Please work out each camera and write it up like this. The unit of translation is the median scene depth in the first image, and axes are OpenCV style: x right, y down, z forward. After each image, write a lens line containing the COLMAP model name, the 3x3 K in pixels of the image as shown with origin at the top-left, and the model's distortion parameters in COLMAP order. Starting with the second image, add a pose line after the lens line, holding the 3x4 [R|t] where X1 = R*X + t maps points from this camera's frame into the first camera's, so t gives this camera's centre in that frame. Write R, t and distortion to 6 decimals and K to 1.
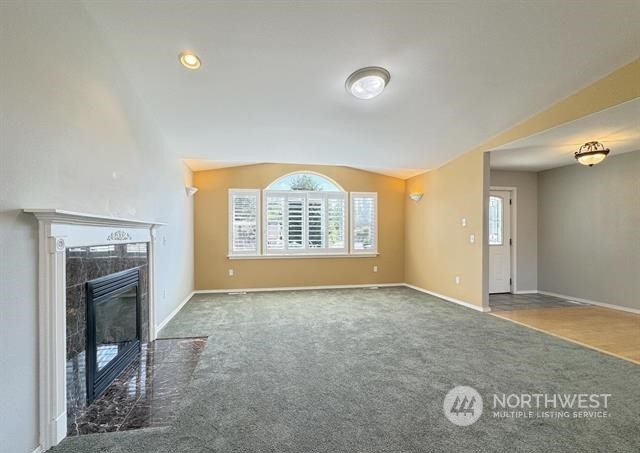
lens RADIAL K [[280.5, 0, 299.5], [0, 280.5, 235.3], [0, 0, 1]] dist [0.000487, 0.000262]
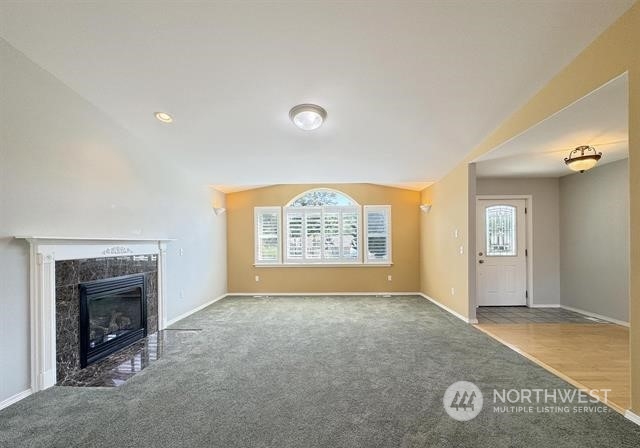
lens RADIAL K [[265.2, 0, 320.4], [0, 265.2, 243.6], [0, 0, 1]] dist [-0.000863, -0.000210]
pose [[0.977939, -0.006561, -0.208788, 0.324488], [0.006385, 0.999978, -0.001516, -0.012751], [0.208794, 0.000149, 0.977960, -0.032934]]
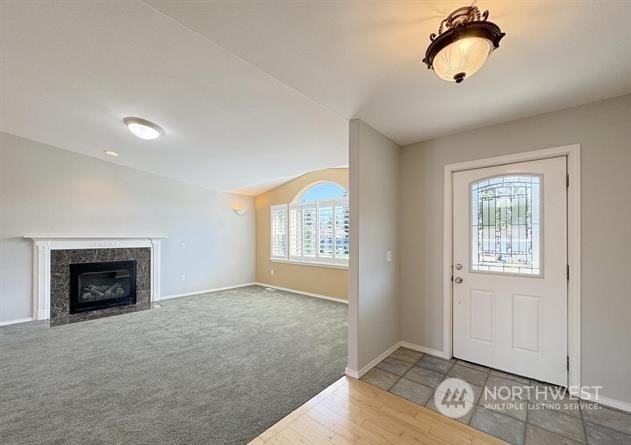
lens RADIAL K [[260.8, 0, 315.1], [0, 260.8, 236.1], [0, 0, 1]] dist [0.001496, 0.000236]
pose [[0.622384, 0.001997, -0.782710, 1.044130], [-0.006788, 0.999973, -0.002846, -0.036124], [0.782683, 0.007085, 0.622381, 0.556912]]
